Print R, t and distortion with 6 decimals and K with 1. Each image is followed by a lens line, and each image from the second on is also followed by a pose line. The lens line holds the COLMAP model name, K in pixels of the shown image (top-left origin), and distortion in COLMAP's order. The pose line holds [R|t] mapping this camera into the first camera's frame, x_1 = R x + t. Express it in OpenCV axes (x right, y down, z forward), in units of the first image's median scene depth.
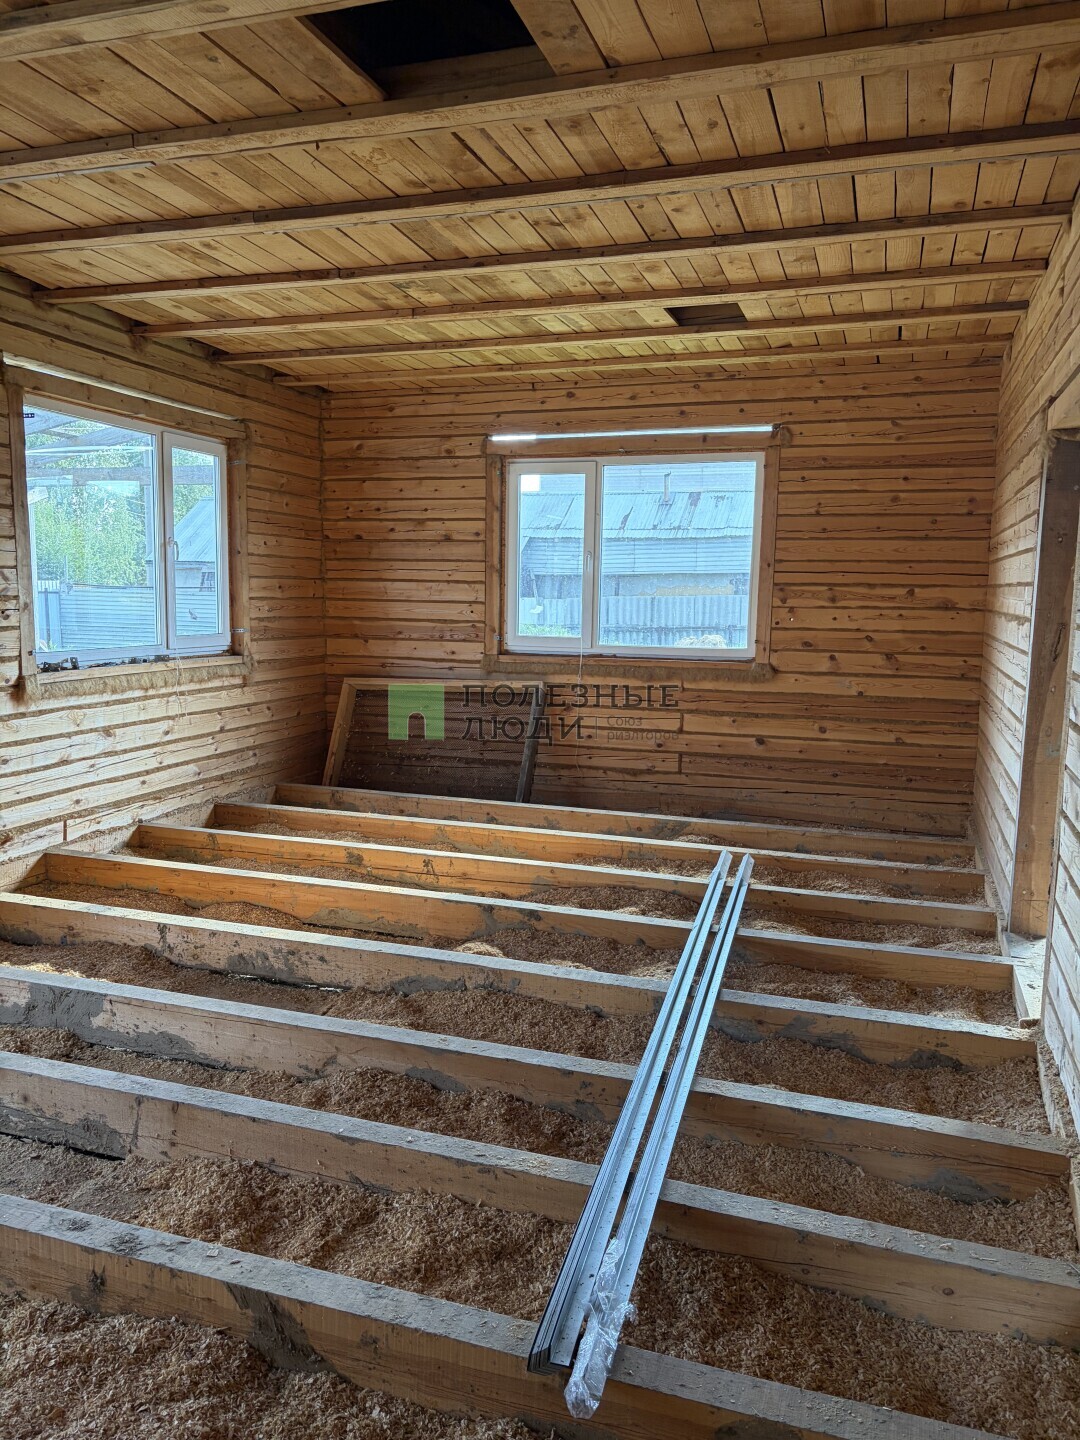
lens RADIAL K [[1099.9, 0, 535.1], [0, 1099.9, 718.7], [0, 0, 1]] dist [0.049906, -0.045442]
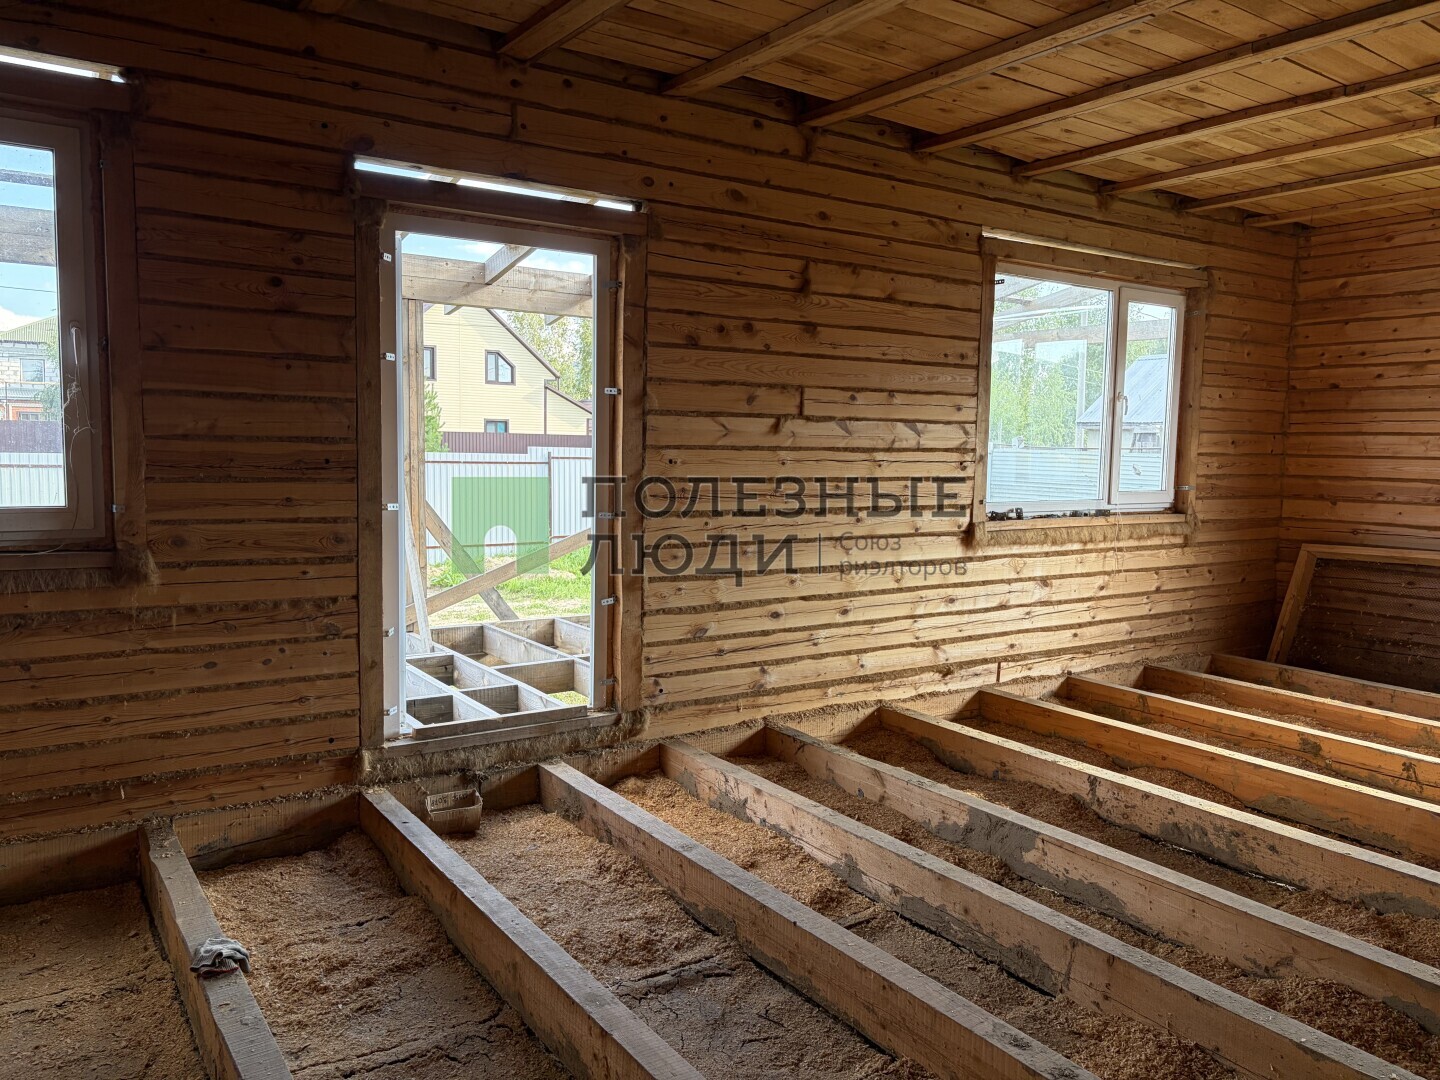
lens RADIAL K [[1099.9, 0, 708.8], [0, 1099.9, 534.0], [0, 0, 1]] dist [0.049906, -0.045442]
pose [[0.793239, 0.052126, -0.606675, -0.014574], [-0.077085, 0.996910, -0.015135, 0.008342], [0.604011, 0.058771, 0.794806, -0.008534]]
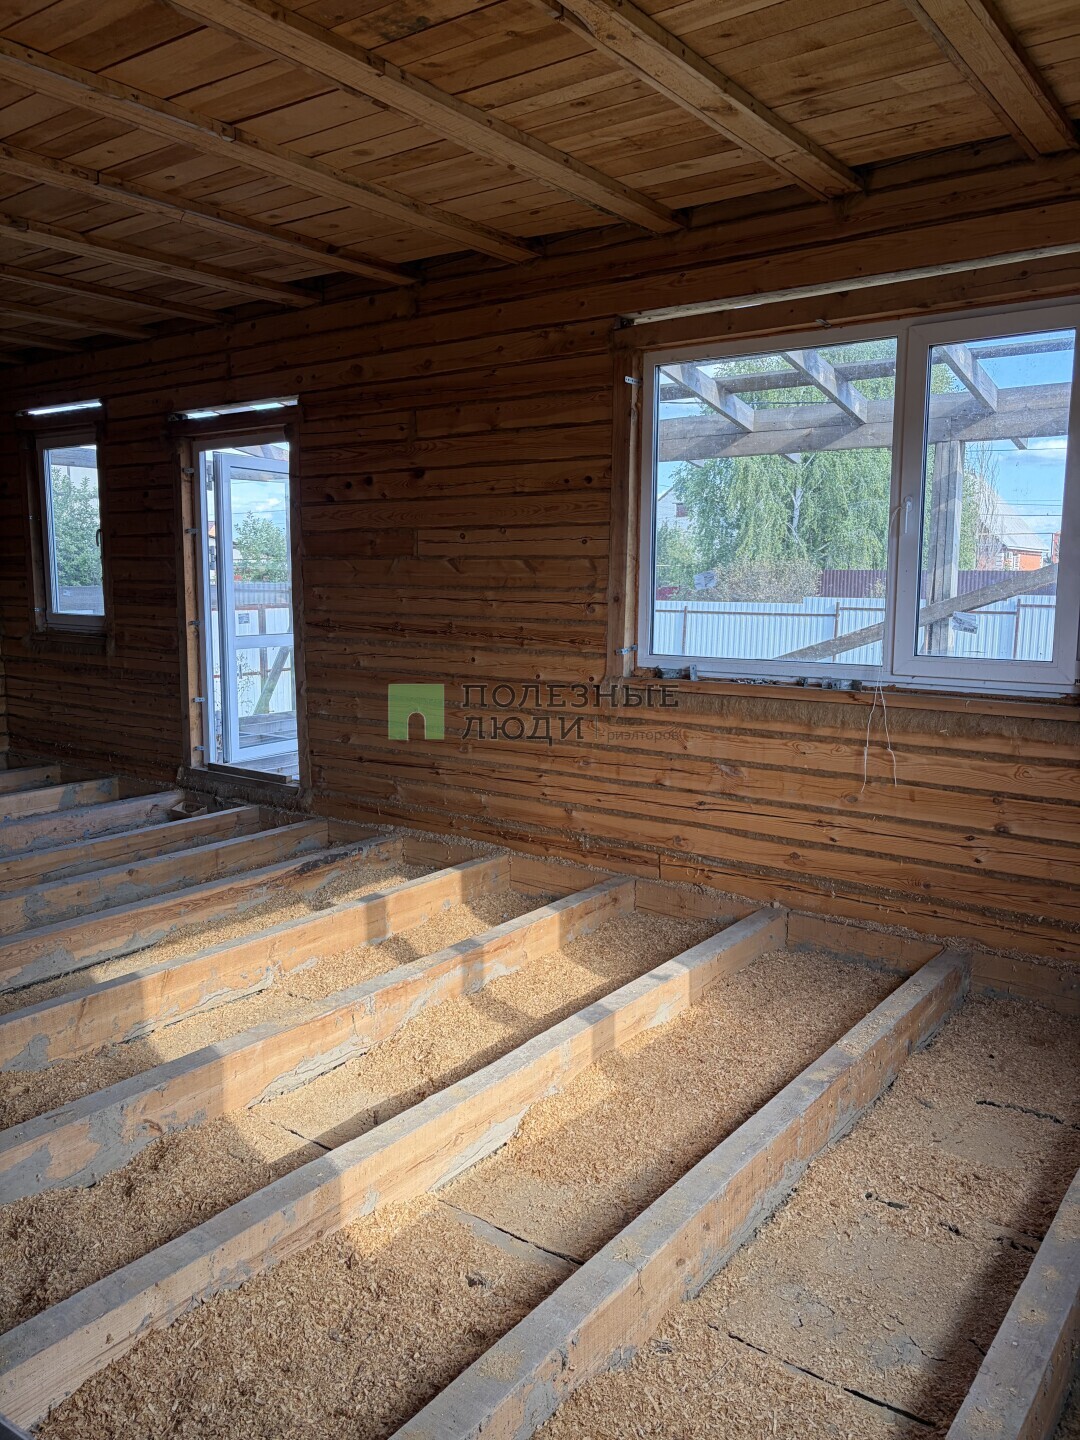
lens RADIAL K [[1099.9, 0, 531.4], [0, 1099.9, 713.6], [0, 0, 1]] dist [0.049906, -0.045442]
pose [[-0.322634, 0.096926, -0.941548, 0.410817], [-0.121793, 0.982222, 0.142847, -0.129607], [0.938655, 0.160762, -0.305093, 1.225761]]
